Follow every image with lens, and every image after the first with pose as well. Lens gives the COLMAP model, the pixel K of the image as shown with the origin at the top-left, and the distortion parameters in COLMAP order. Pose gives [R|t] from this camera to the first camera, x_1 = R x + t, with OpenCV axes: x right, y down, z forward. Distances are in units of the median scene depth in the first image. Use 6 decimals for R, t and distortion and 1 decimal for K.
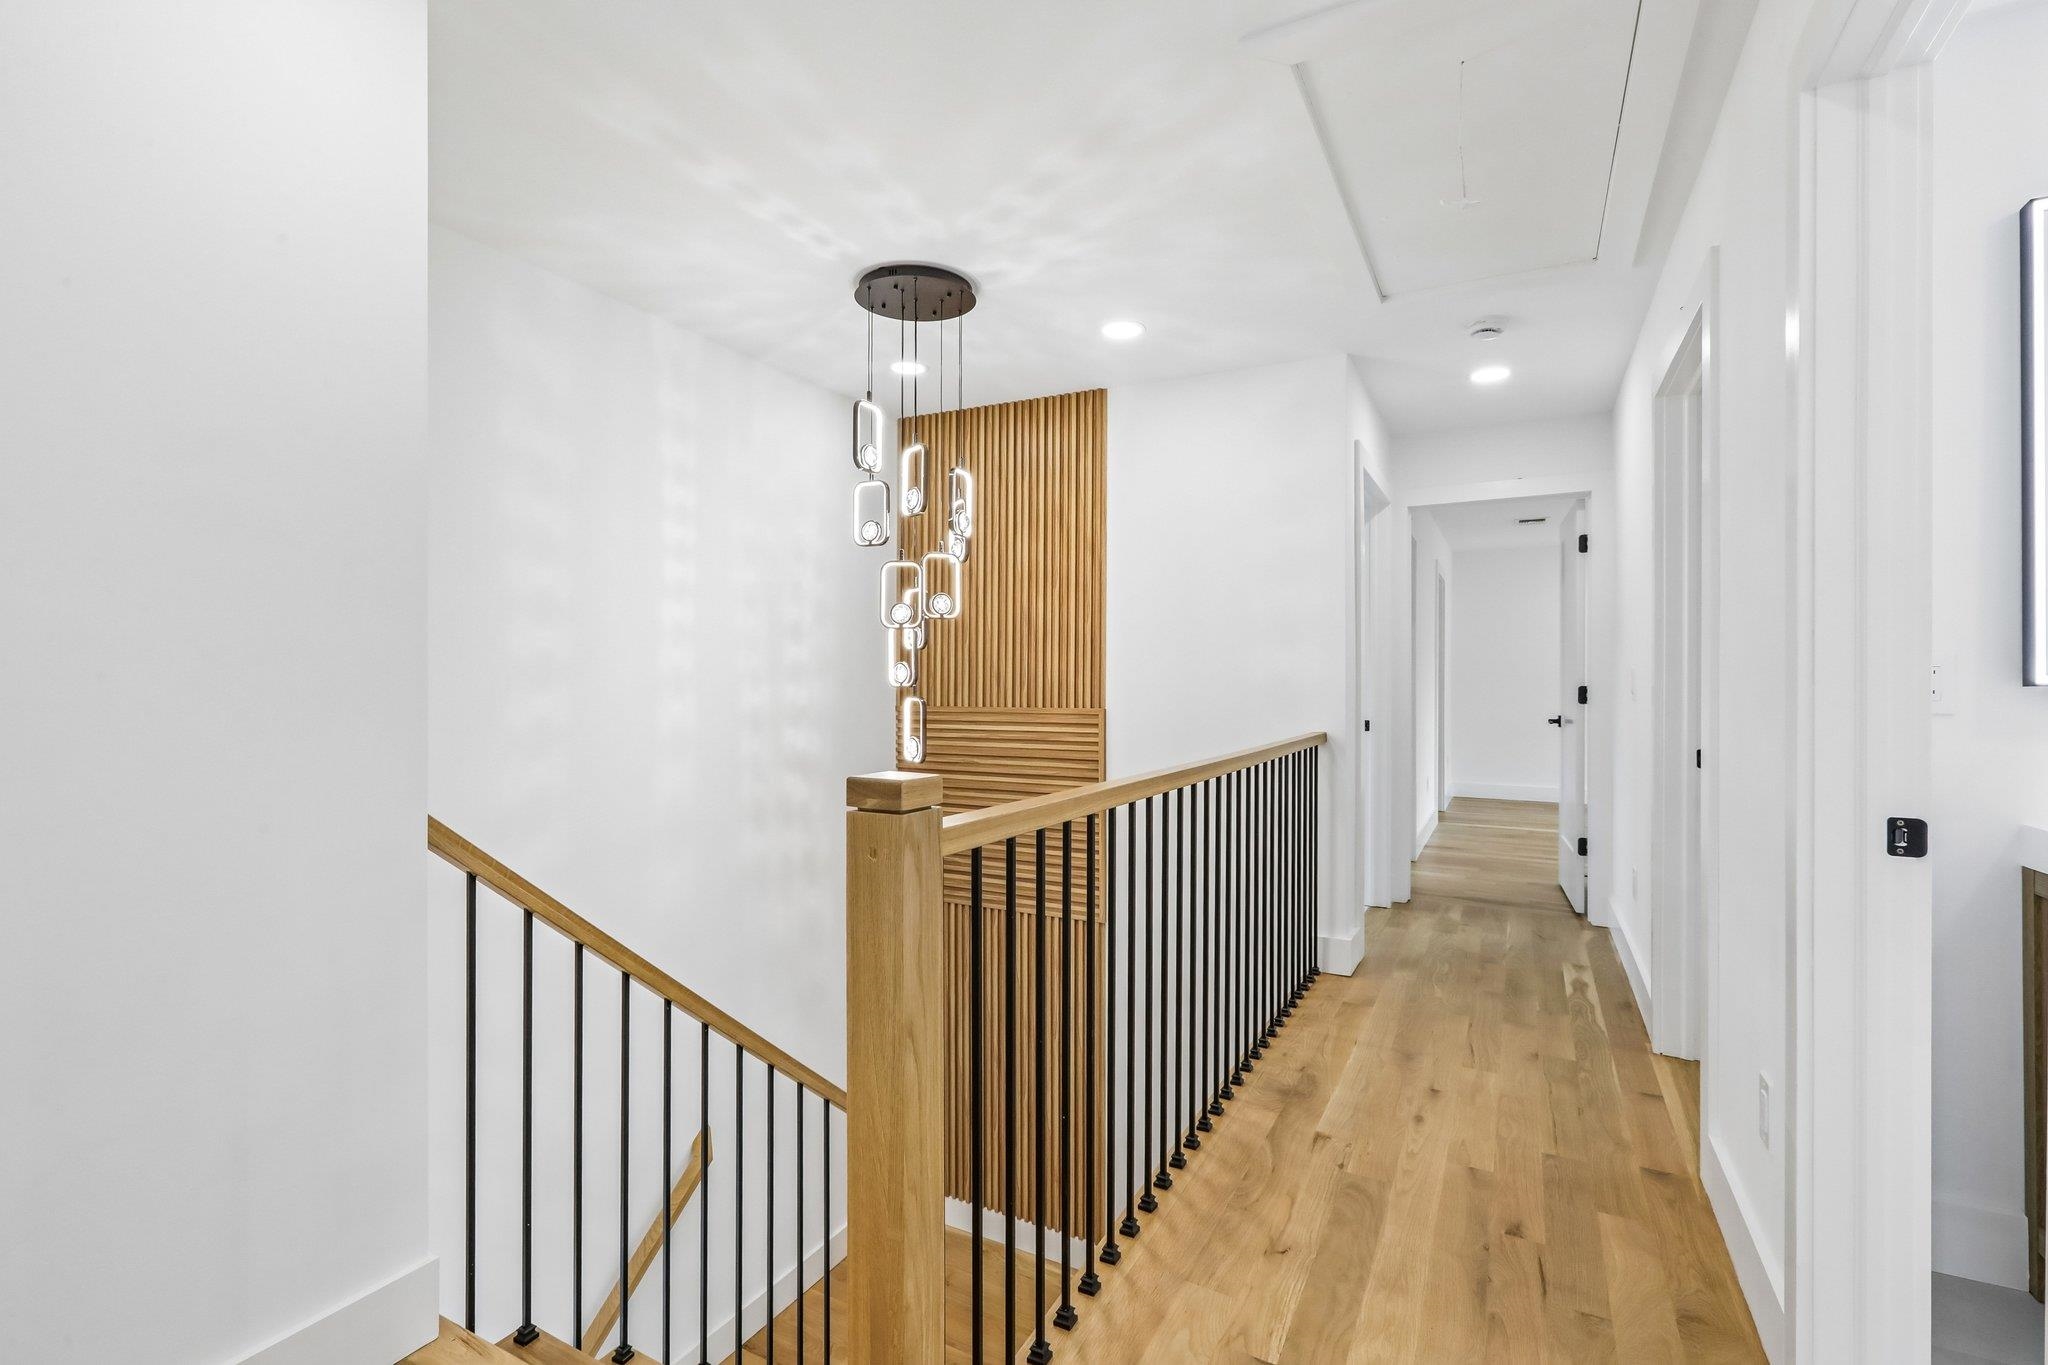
lens RADIAL K [[931.1, 0, 1015.1], [0, 931.1, 662.1], [0, 0, 1]] dist [0.001769, 0.000630]
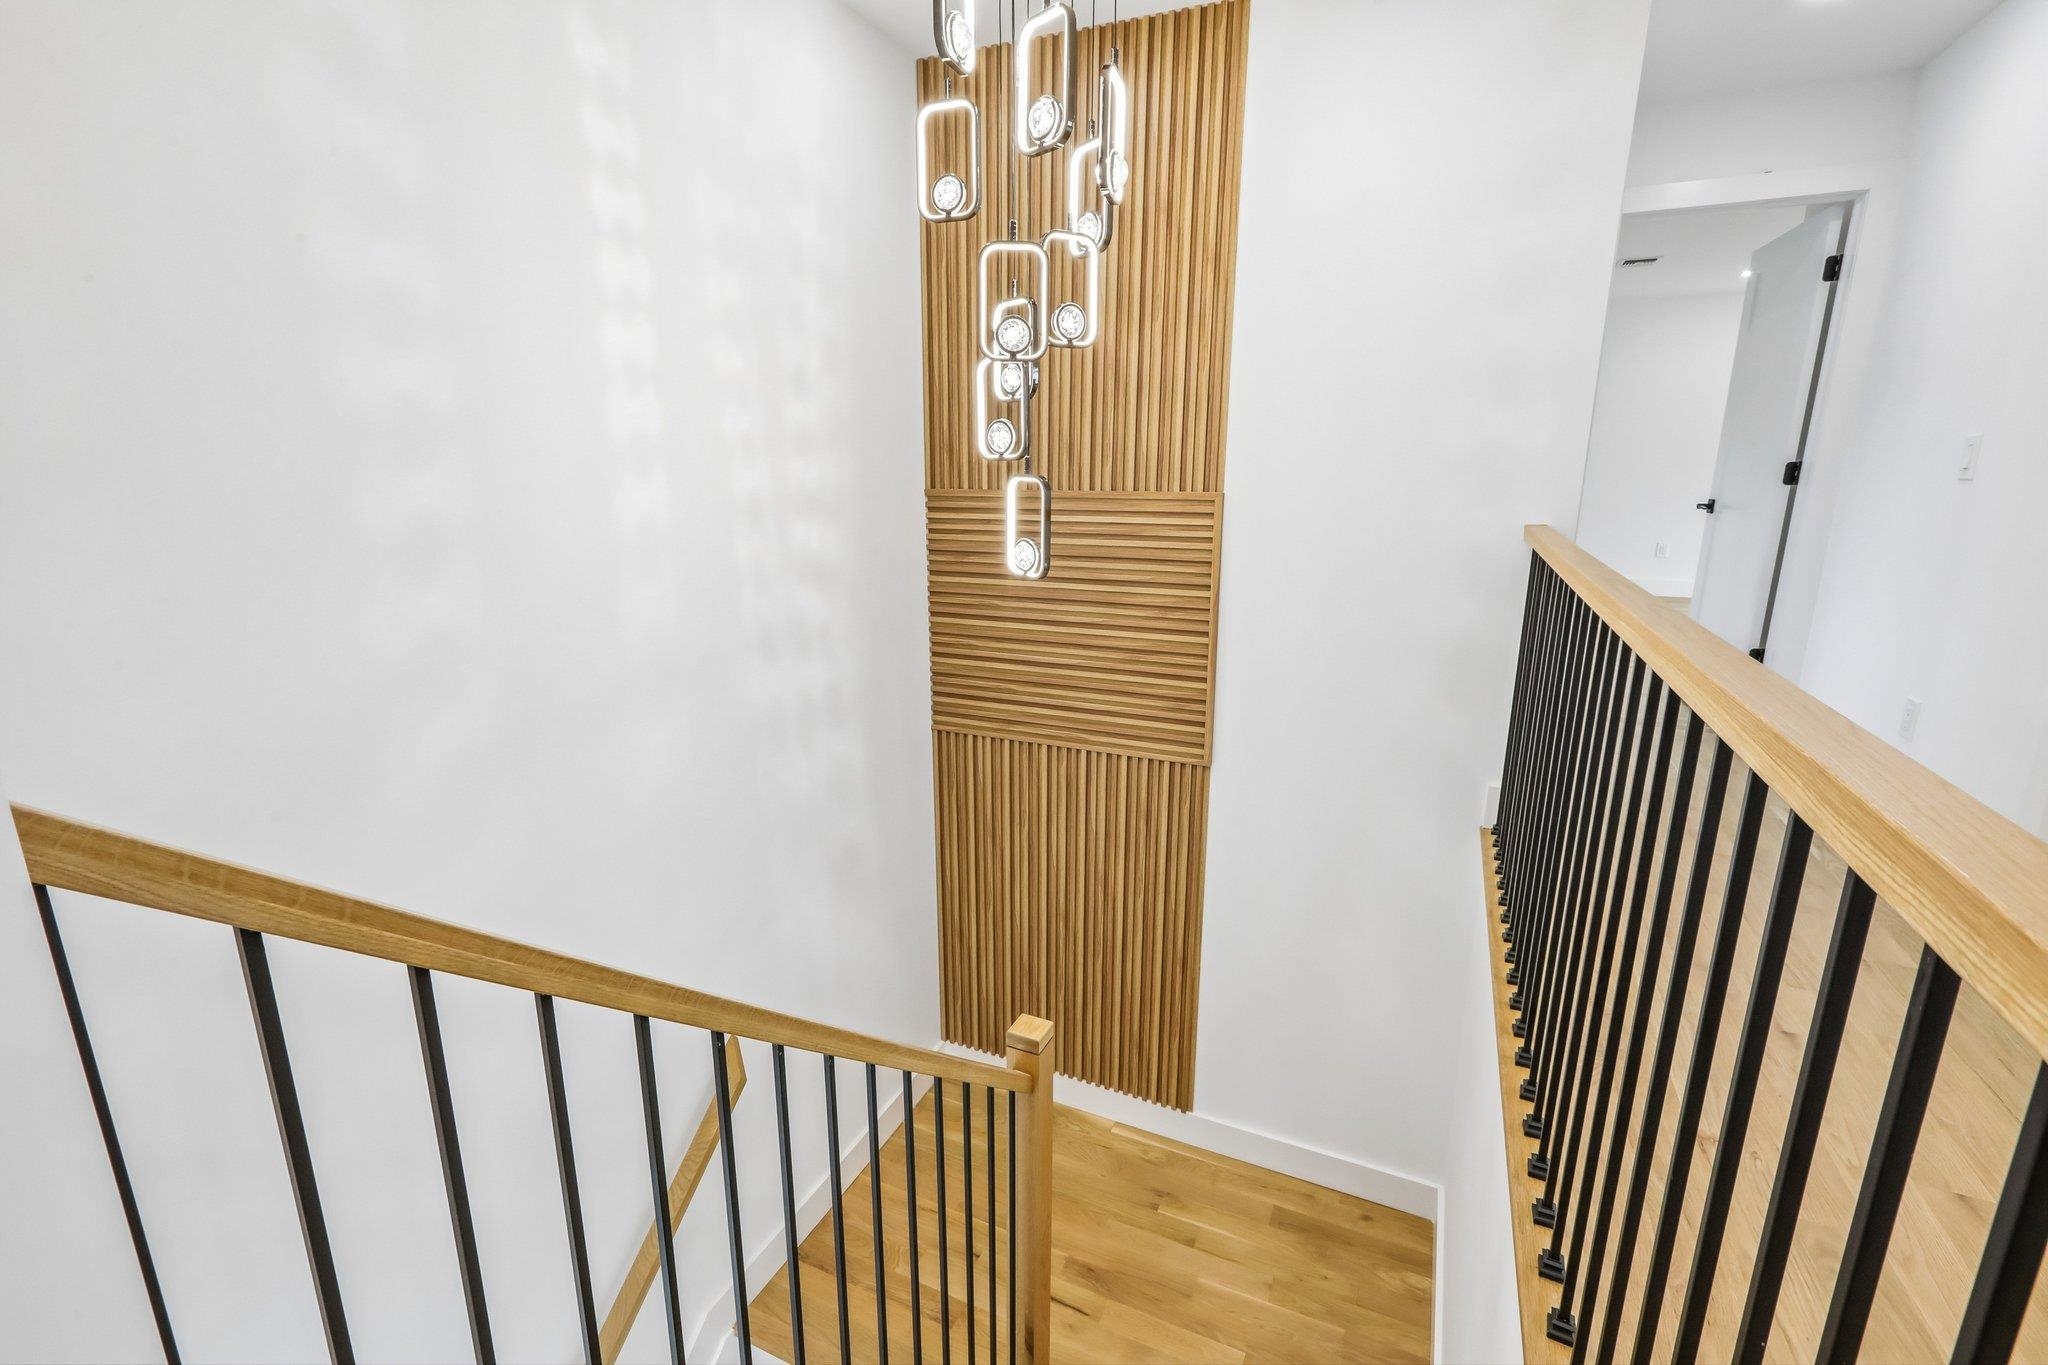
lens RADIAL K [[931.2, 0, 1024.0], [0, 931.2, 682.5], [0, 0, 1]] dist [-0.002571, -0.000052]
pose [[0.997760, -0.016183, 0.064913, -0.138329], [-0.000548, 0.968292, 0.249821, 0.013904], [-0.066898, -0.249296, 0.966114, 0.311683]]
